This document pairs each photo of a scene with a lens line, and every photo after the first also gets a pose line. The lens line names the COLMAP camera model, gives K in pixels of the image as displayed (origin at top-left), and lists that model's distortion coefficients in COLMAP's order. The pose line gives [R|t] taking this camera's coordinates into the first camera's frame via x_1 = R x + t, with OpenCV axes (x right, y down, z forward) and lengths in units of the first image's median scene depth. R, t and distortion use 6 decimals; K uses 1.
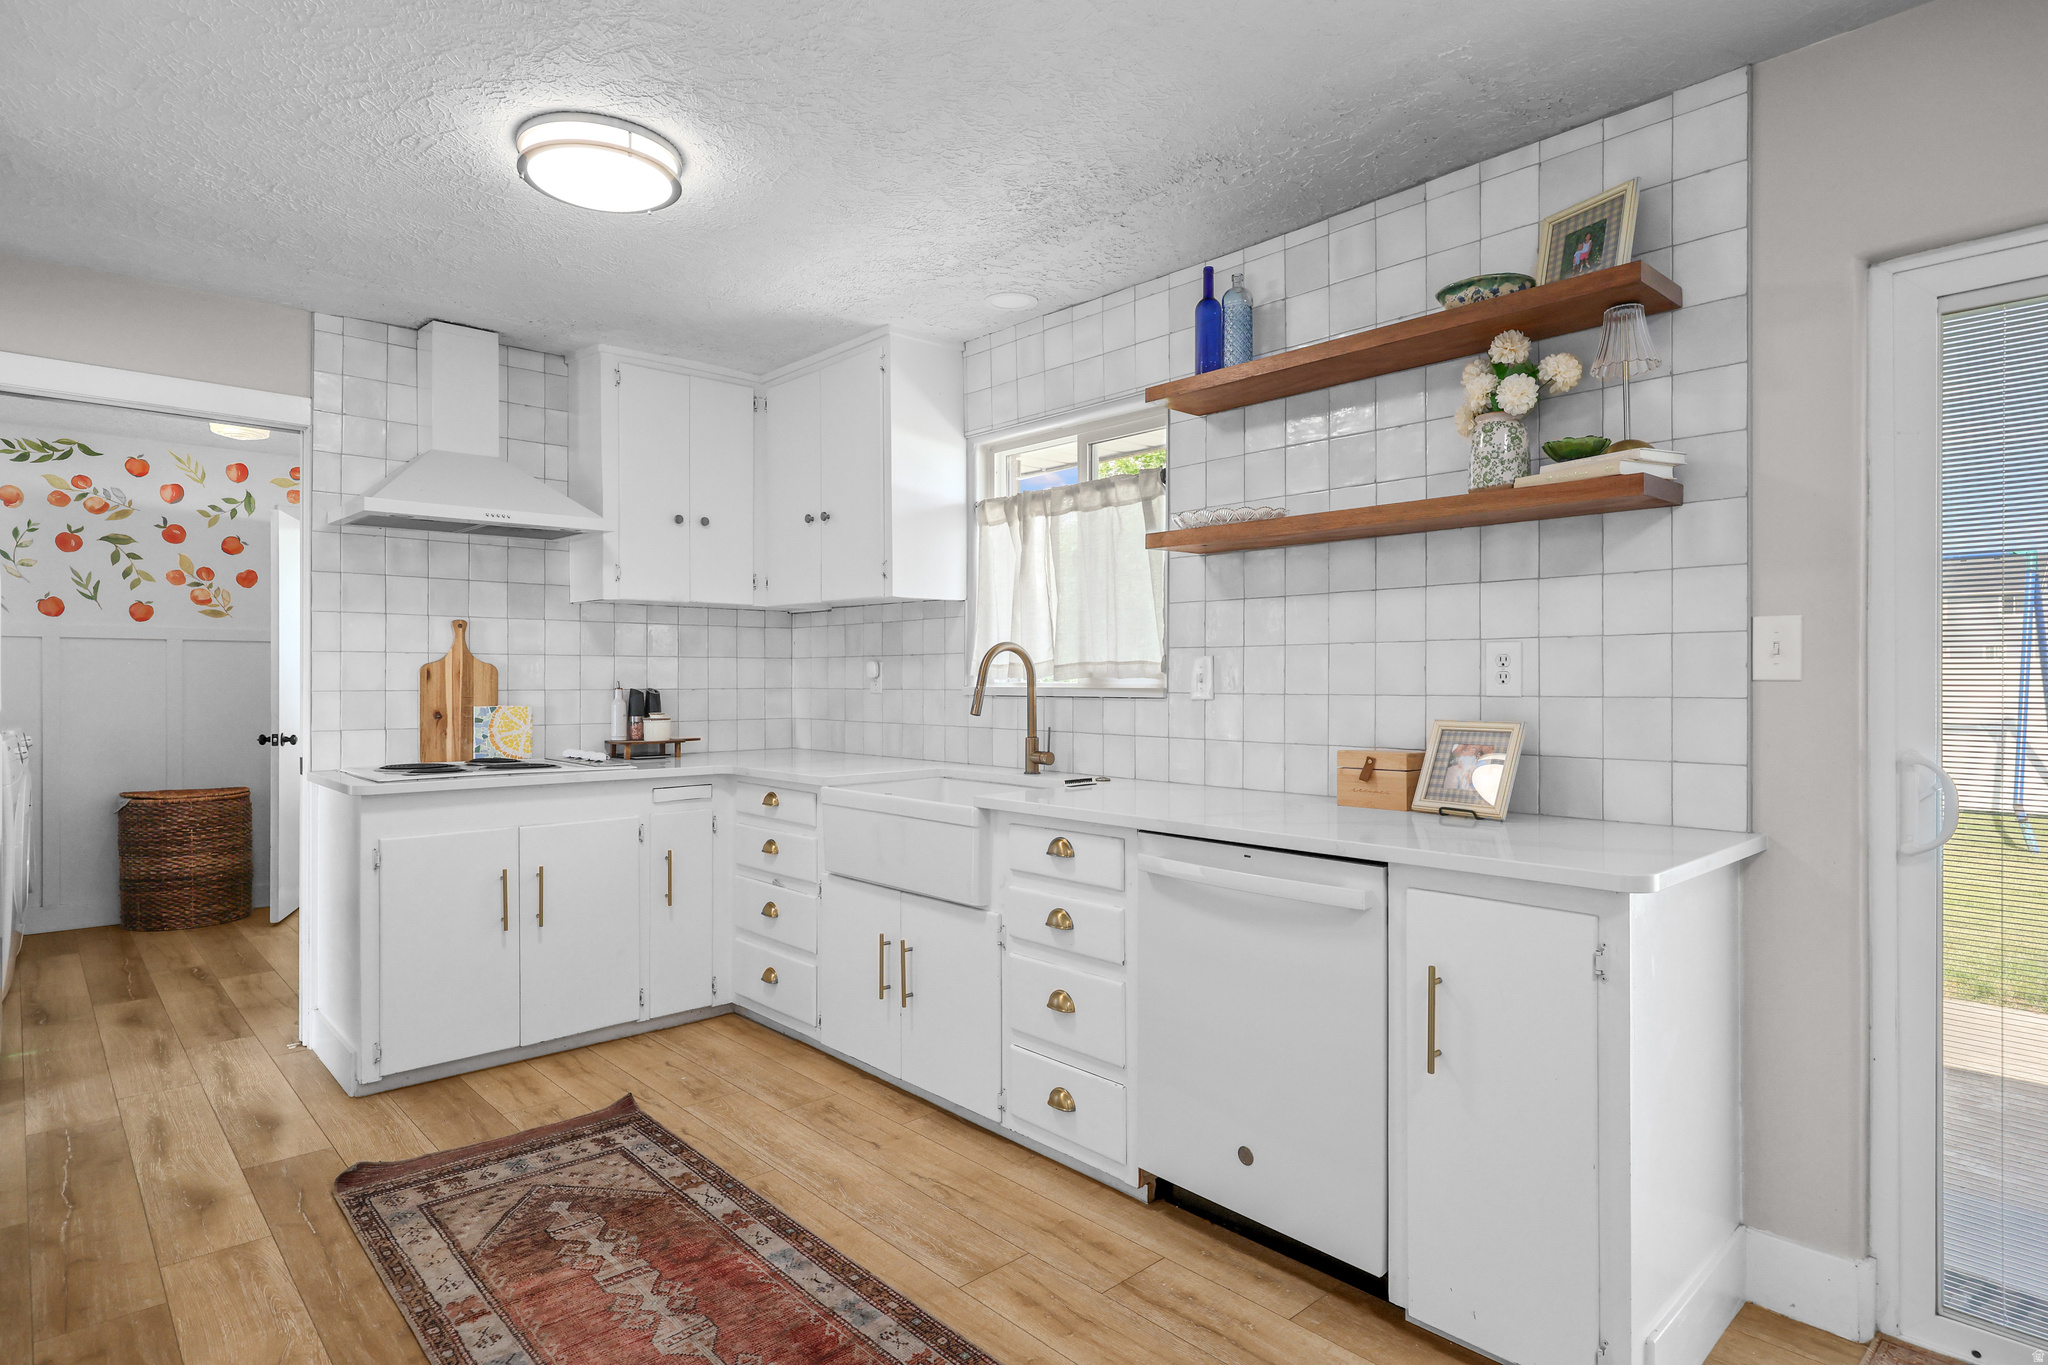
lens RADIAL K [[1098.3, 0, 971.1], [0, 1098.3, 675.8], [0, 0, 1]] dist [0.005332, -0.000620]
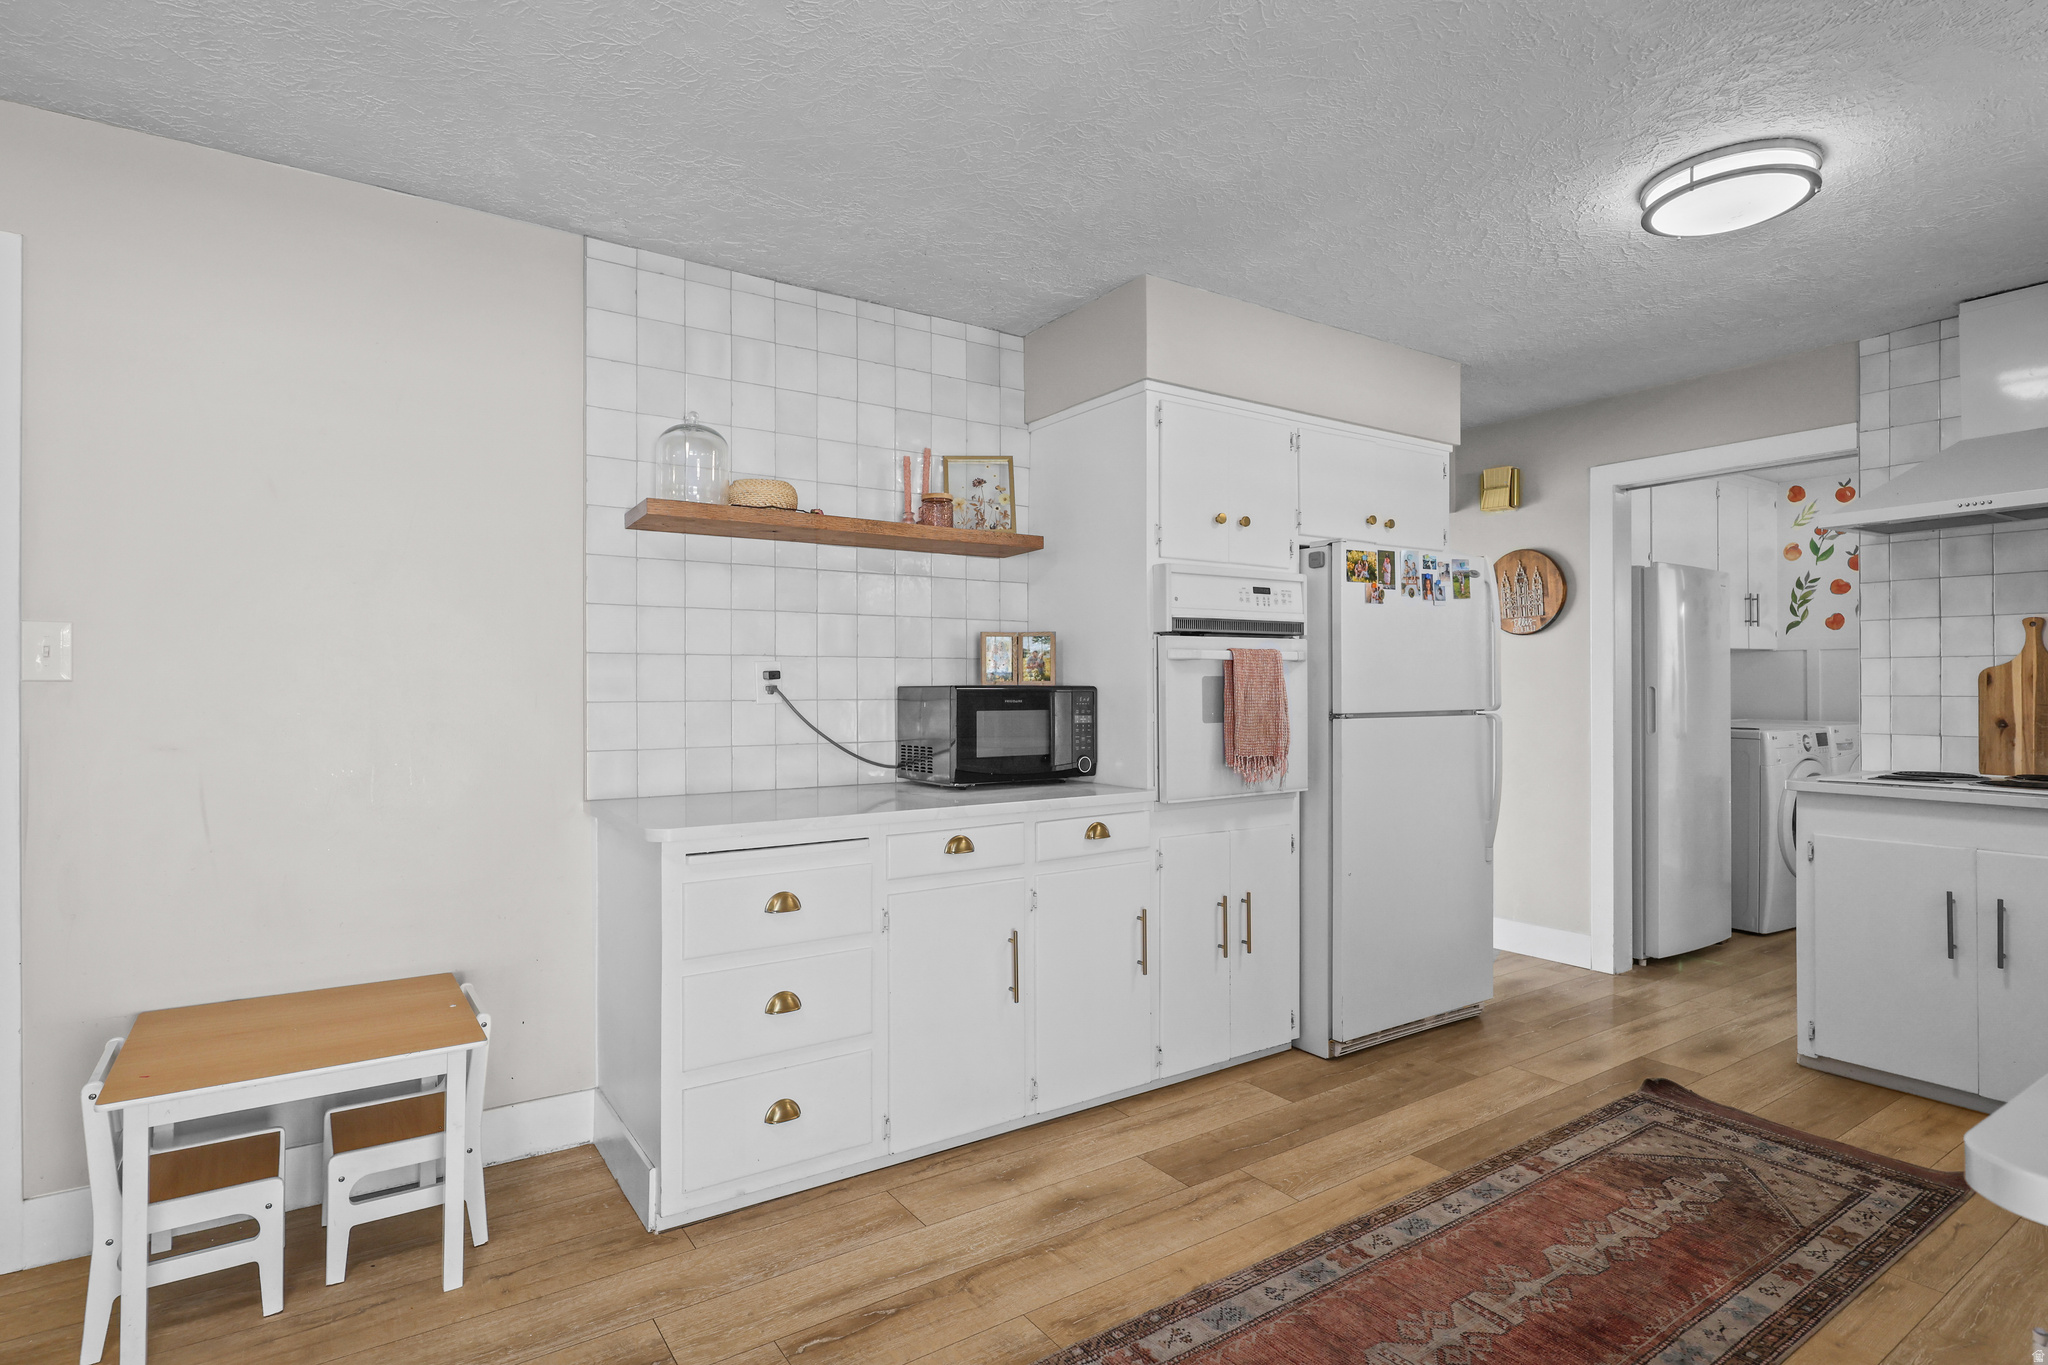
lens RADIAL K [[1007.0, 0, 1022.9], [0, 1007.0, 680.4], [0, 0, 1]] dist [0.004401, -0.000158]
pose [[-0.121487, -0.005008, -0.992580, 0.651580], [0.004847, 0.999972, -0.005638, 0.000831], [0.992581, -0.005496, -0.121459, 0.428631]]
